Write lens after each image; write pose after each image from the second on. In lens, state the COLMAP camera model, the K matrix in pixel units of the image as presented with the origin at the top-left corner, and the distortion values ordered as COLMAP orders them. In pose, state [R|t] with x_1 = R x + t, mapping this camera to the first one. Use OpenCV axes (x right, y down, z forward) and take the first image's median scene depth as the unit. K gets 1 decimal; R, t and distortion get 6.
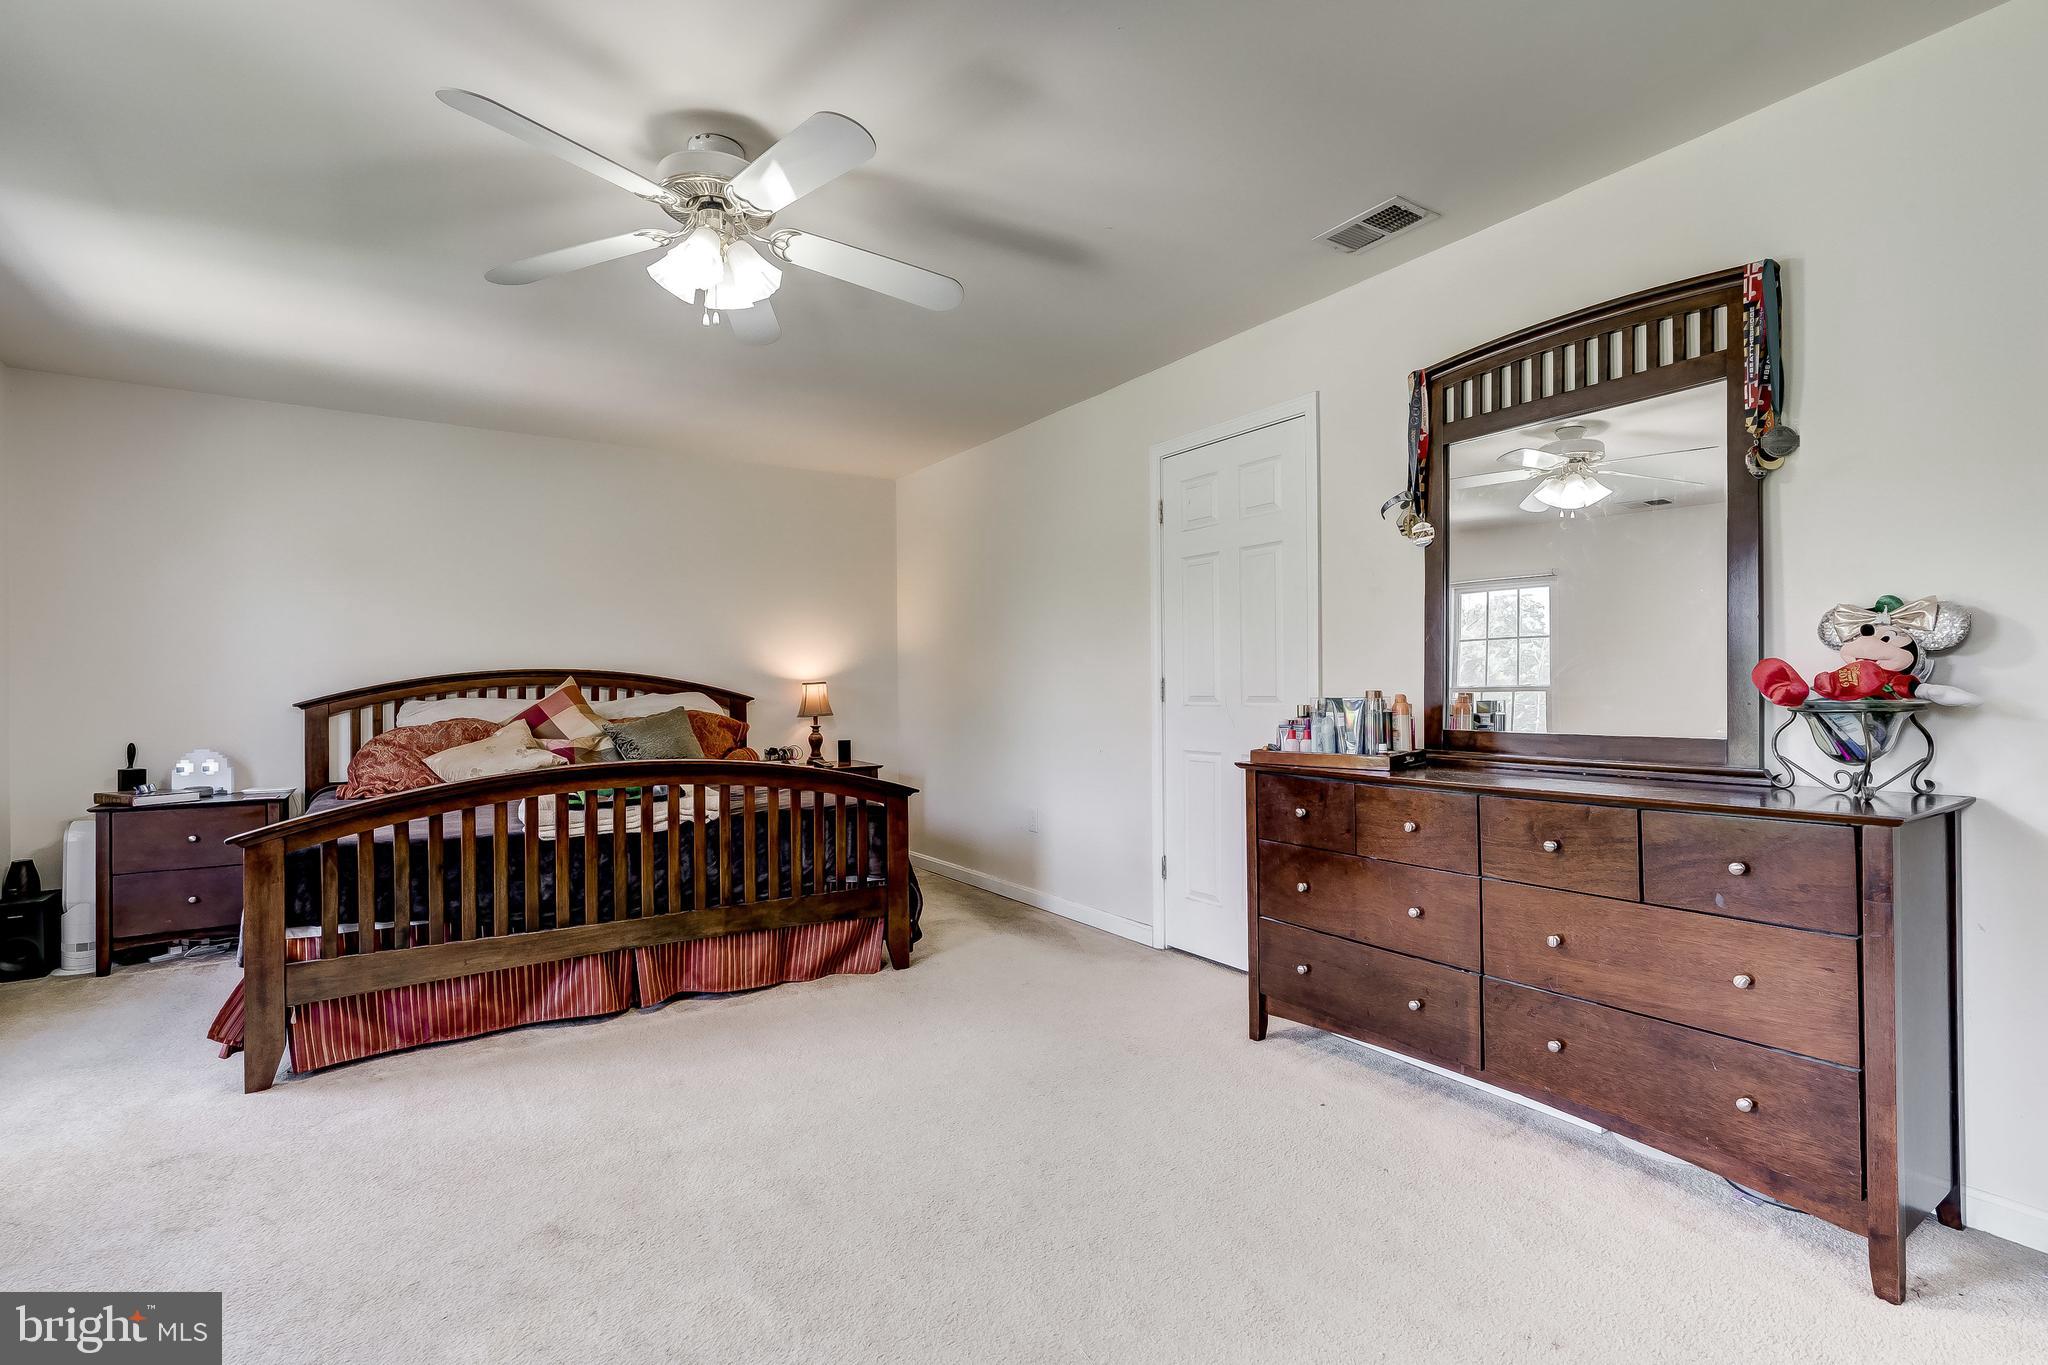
lens RADIAL K [[950.4, 0, 1025.7], [0, 950.4, 680.3], [0, 0, 1]] dist [-0.011168, 0.001704]
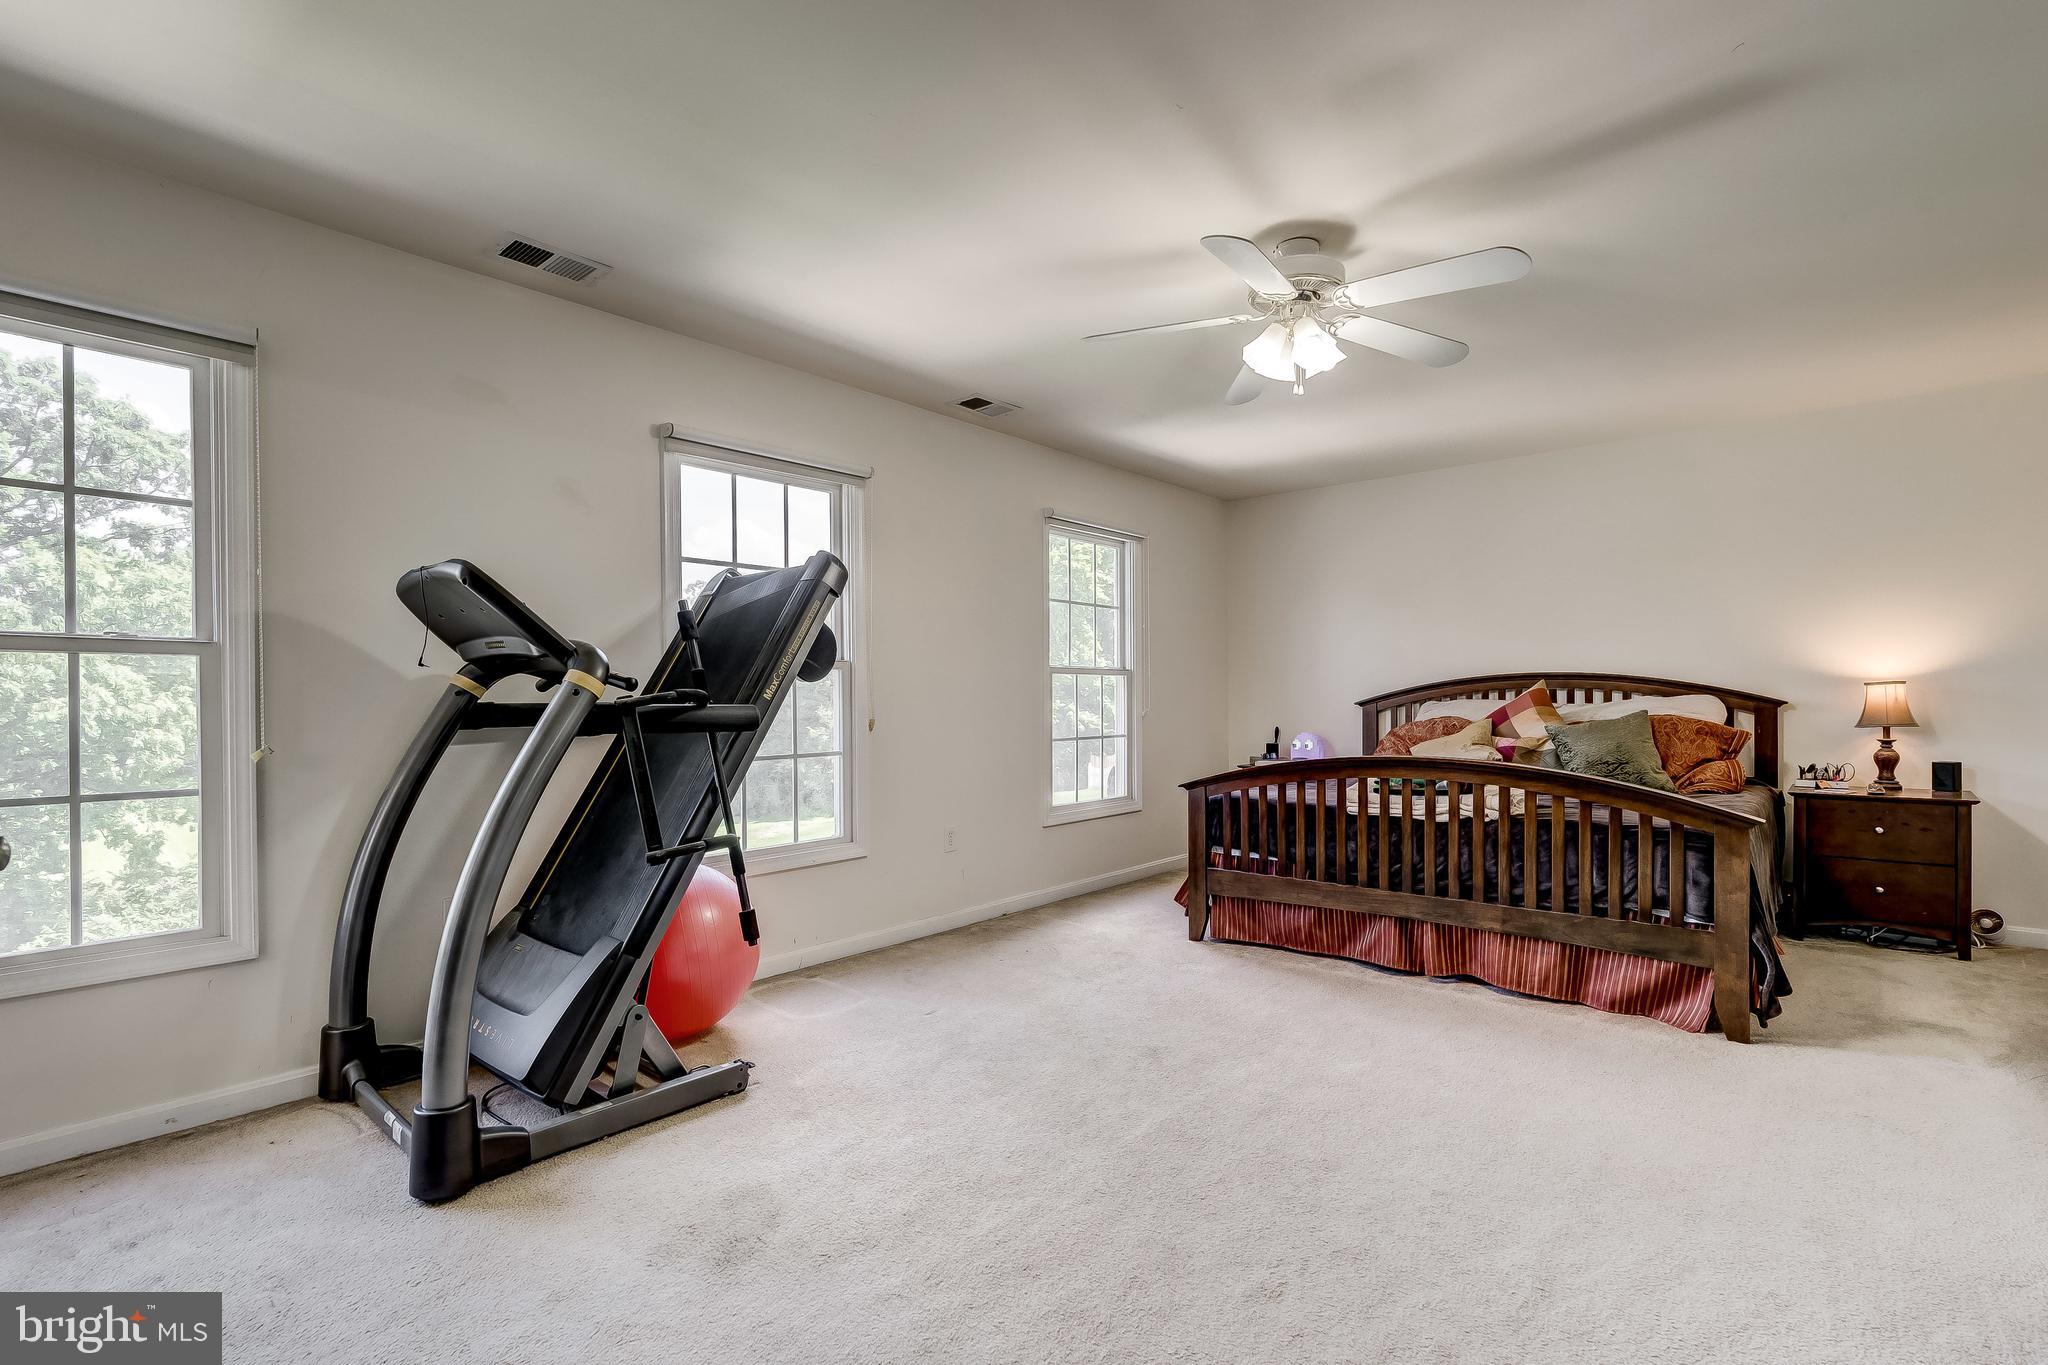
lens RADIAL K [[950.4, 0, 1039.3], [0, 950.4, 695.9], [0, 0, 1]] dist [-0.011168, 0.001704]
pose [[0.260588, 0.004978, -0.965437, 0.544422], [0.012527, 0.999885, 0.008537, -0.002964], [0.965369, -0.014319, 0.260495, 0.253517]]
